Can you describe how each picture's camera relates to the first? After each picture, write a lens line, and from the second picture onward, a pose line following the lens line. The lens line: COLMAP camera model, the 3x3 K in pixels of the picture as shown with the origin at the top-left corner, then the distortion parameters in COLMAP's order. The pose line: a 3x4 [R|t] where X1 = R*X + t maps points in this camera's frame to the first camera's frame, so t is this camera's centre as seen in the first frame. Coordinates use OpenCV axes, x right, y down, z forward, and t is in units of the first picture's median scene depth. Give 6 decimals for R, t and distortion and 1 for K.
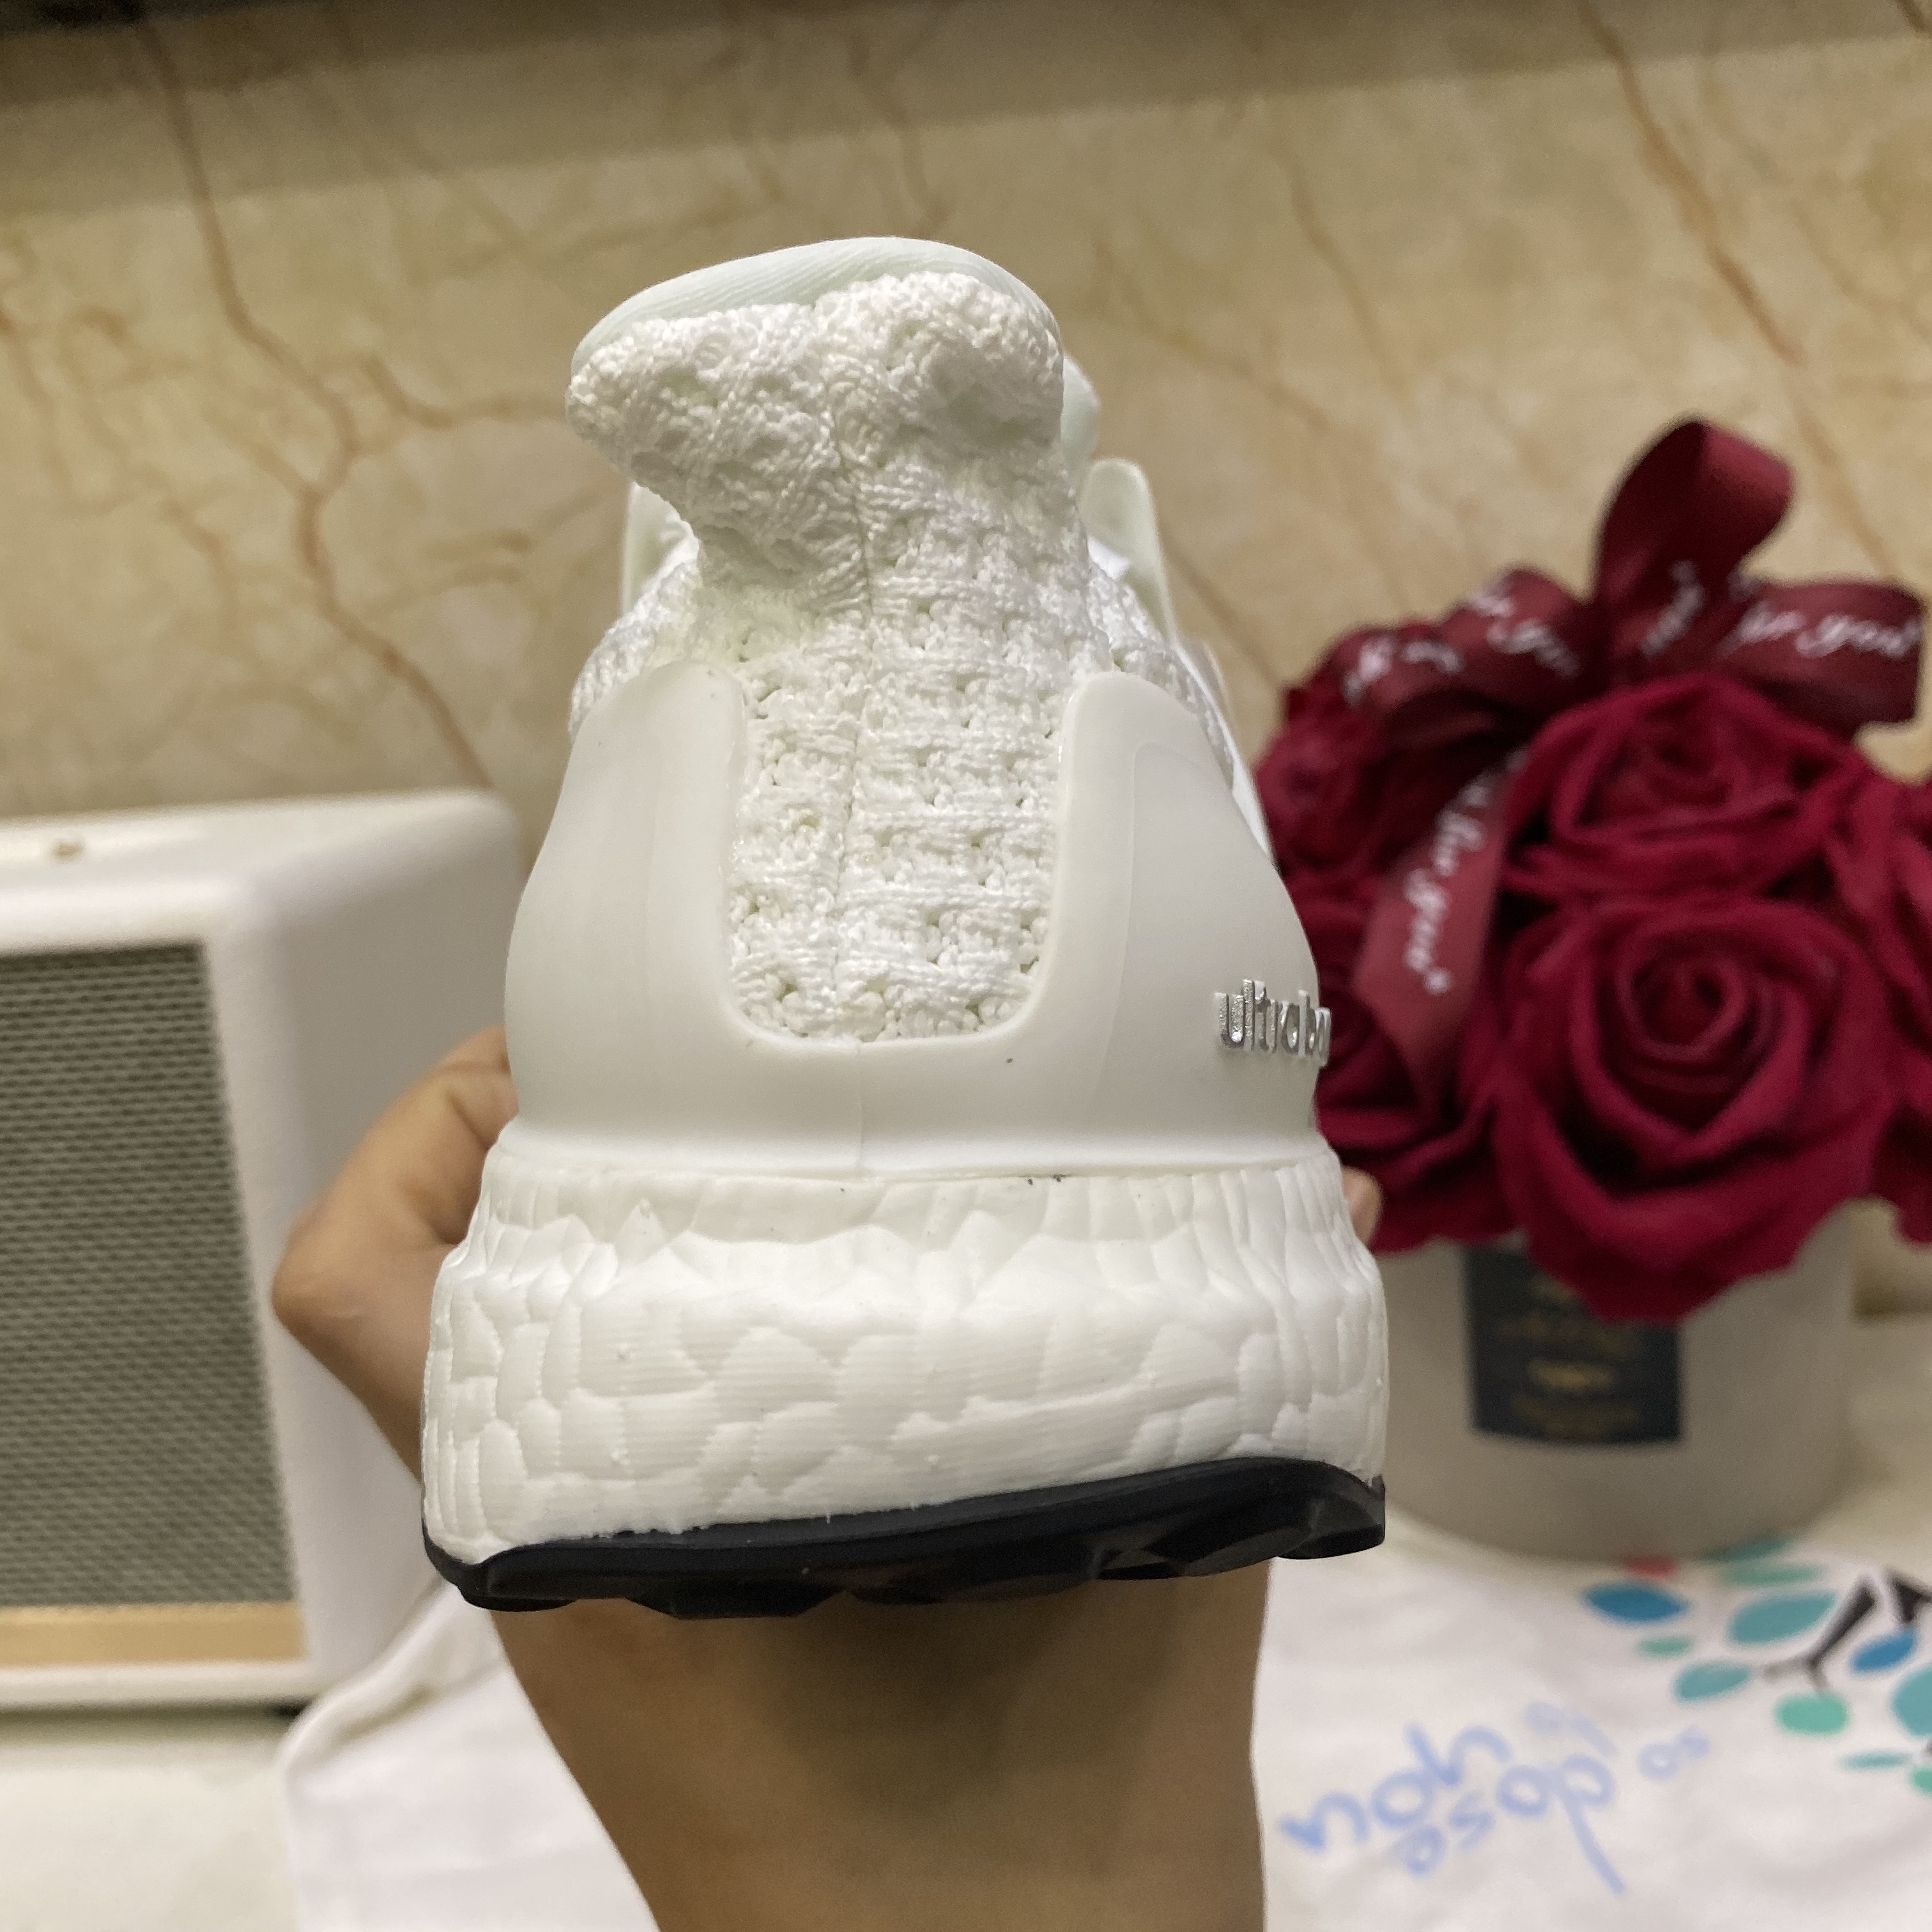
lens RADIAL K [[2041.2, 0, 975.6], [0, 2041.2, 966.9], [0, 0, 1]] dist [-0.058033, 0.050944]
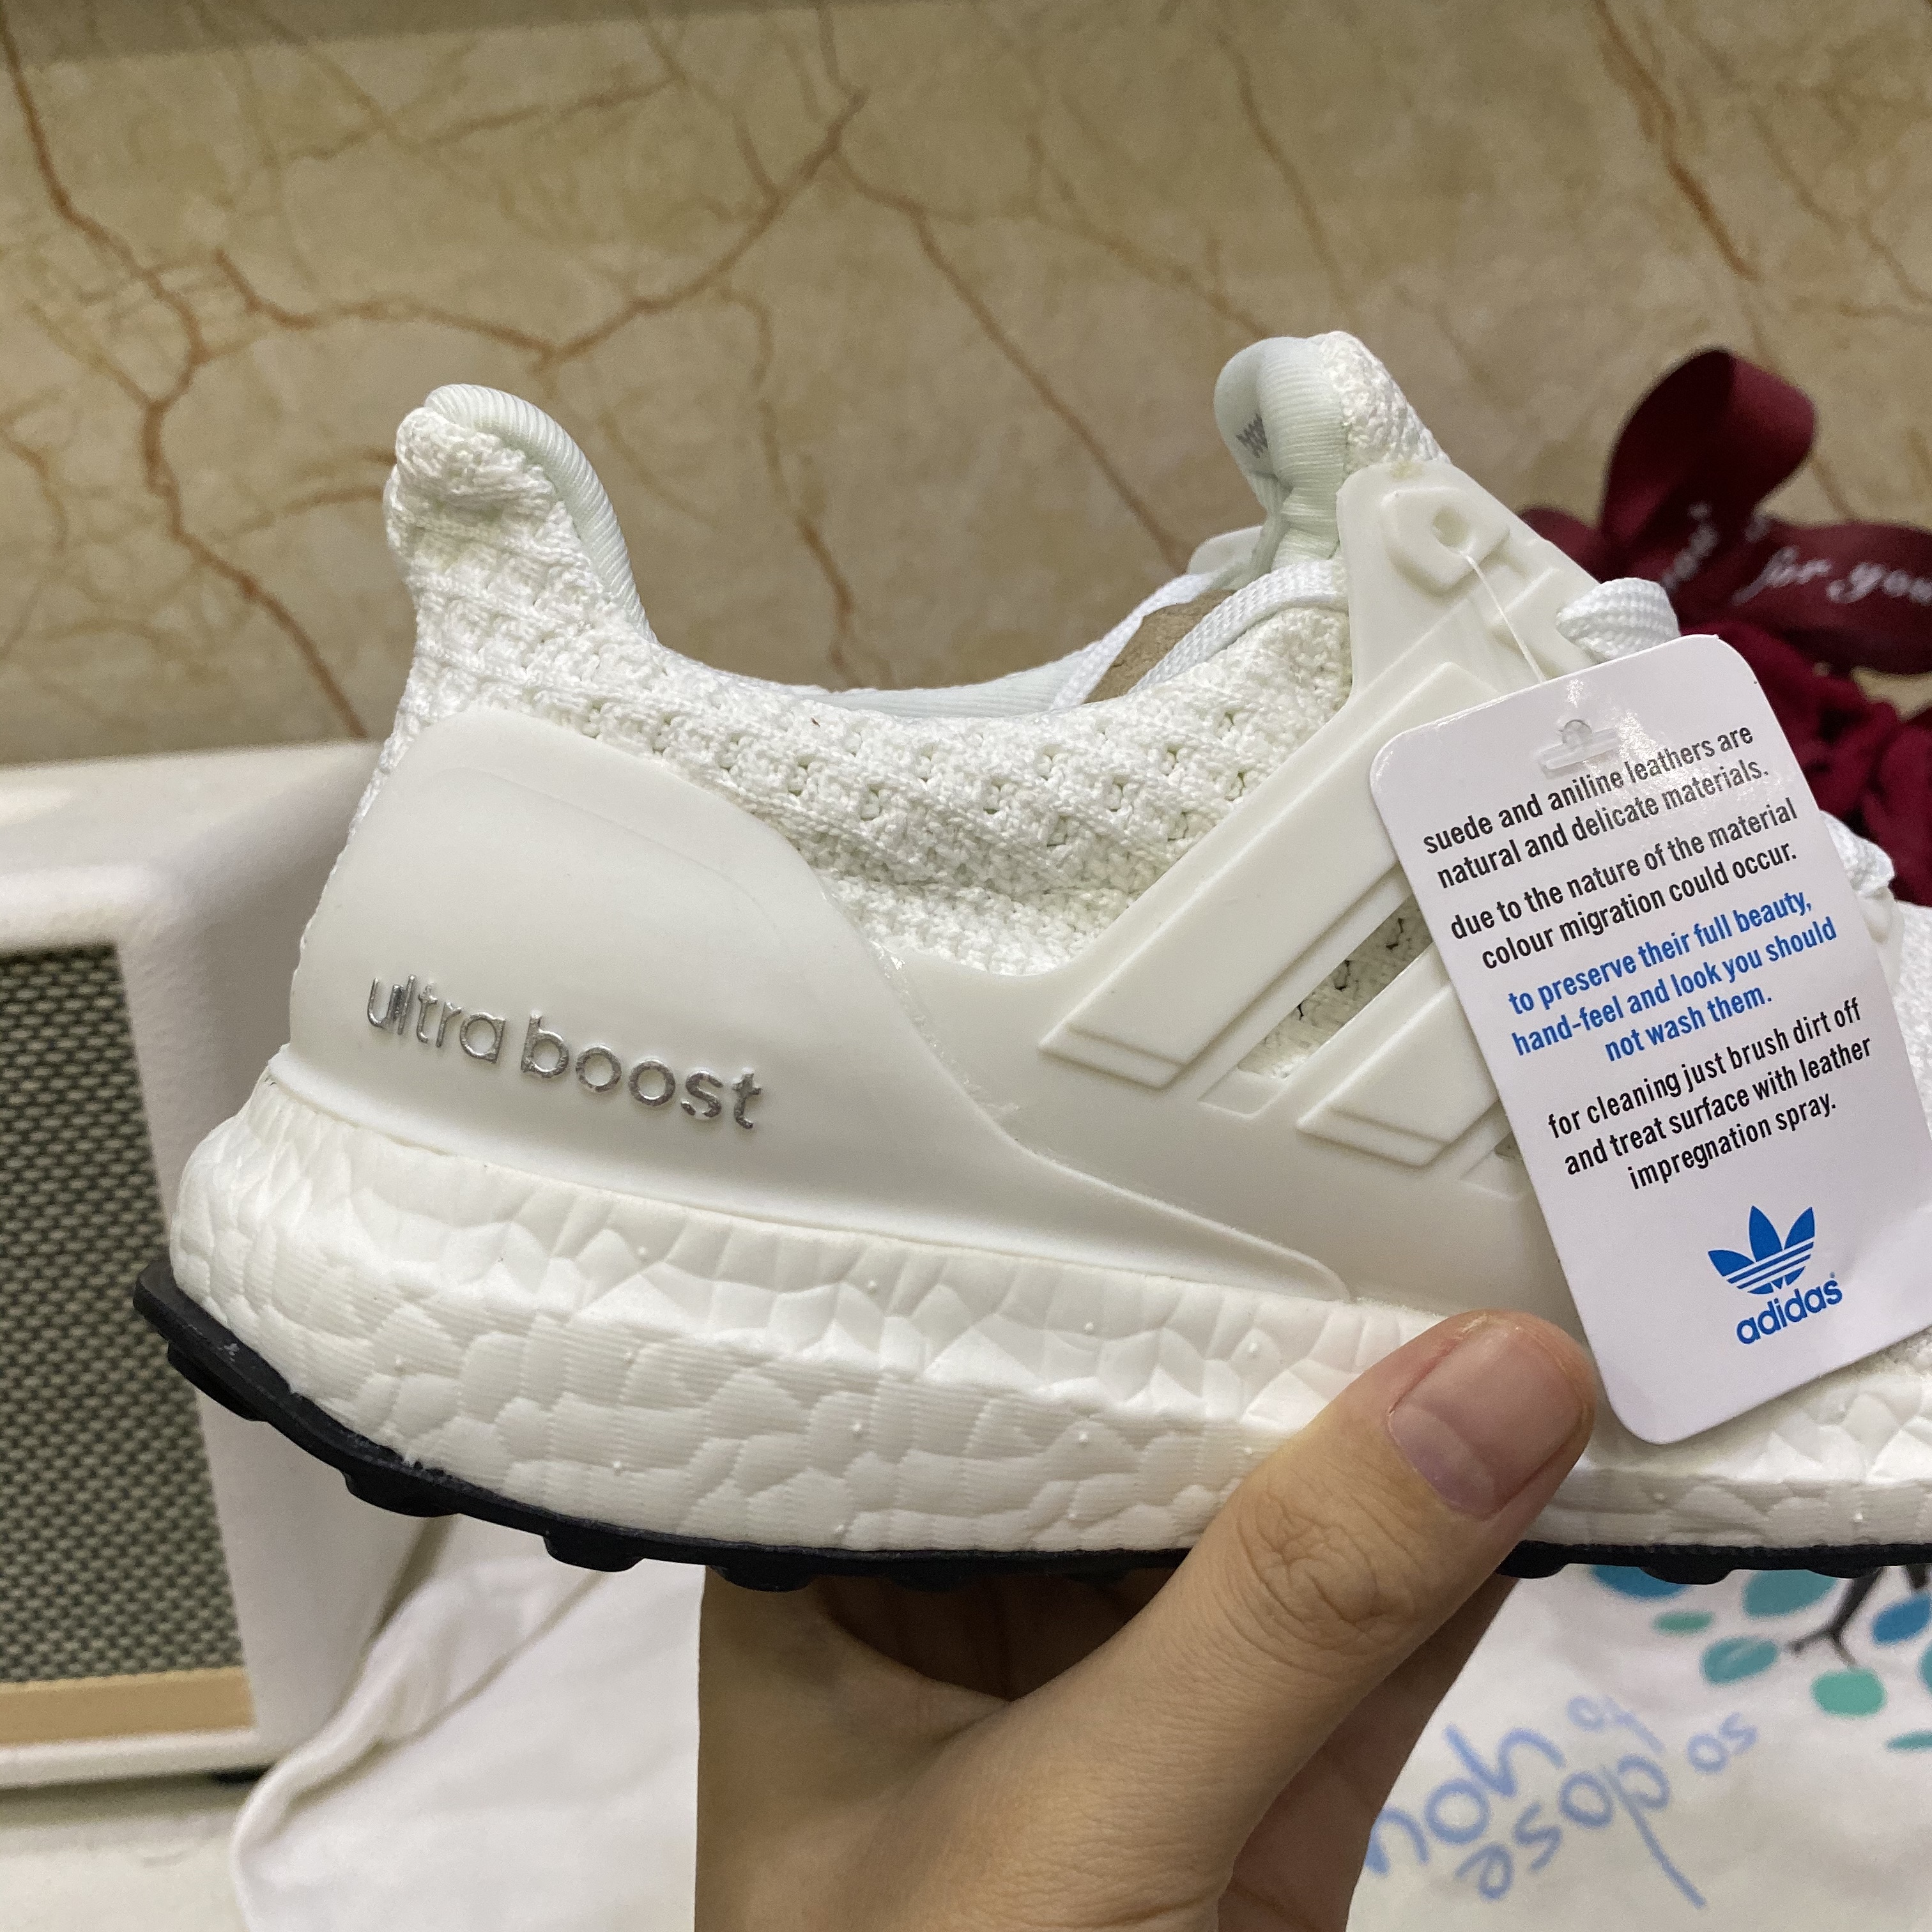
lens RADIAL K [[2041.2, 0, 975.6], [0, 2041.2, 966.9], [0, 0, 1]] dist [-0.058033, 0.050944]
pose [[0.993556, -0.022895, 0.111003, -0.077459], [0.016506, 0.998172, 0.058139, -0.033266], [-0.112131, -0.055933, 0.992118, 0.064951]]
